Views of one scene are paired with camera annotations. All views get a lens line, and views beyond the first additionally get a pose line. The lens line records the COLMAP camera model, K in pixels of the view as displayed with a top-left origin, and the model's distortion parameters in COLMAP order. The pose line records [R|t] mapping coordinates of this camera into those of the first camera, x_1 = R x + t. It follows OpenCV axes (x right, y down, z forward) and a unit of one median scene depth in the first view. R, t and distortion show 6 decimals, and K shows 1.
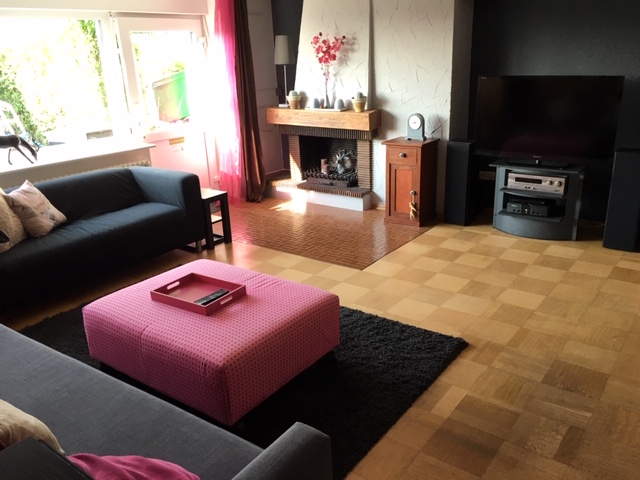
lens RADIAL K [[540.3, 0, 320.0], [0, 540.3, 240.0], [0, 0, 1]] dist [0.030260, -0.008651]
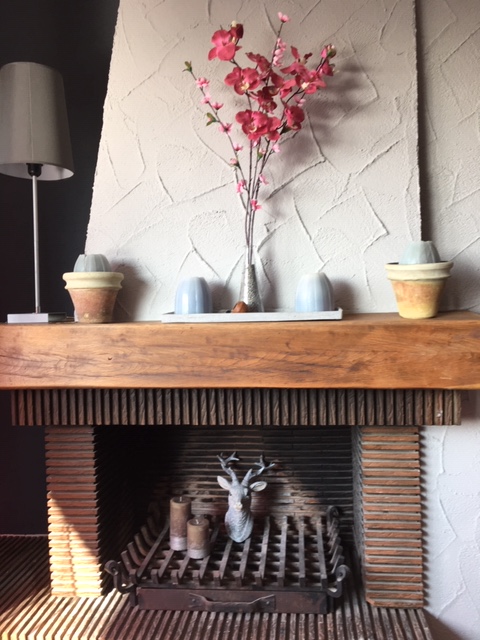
lens RADIAL K [[540.3, 0, 240.0], [0, 540.3, 320.0], [0, 0, 1]] dist [0.030260, -0.008651]
pose [[0.862753, 0.003165, 0.505615, -0.118414], [0.158581, 0.947832, -0.276526, -0.167626], [-0.480113, 0.318755, 0.817243, 0.778896]]
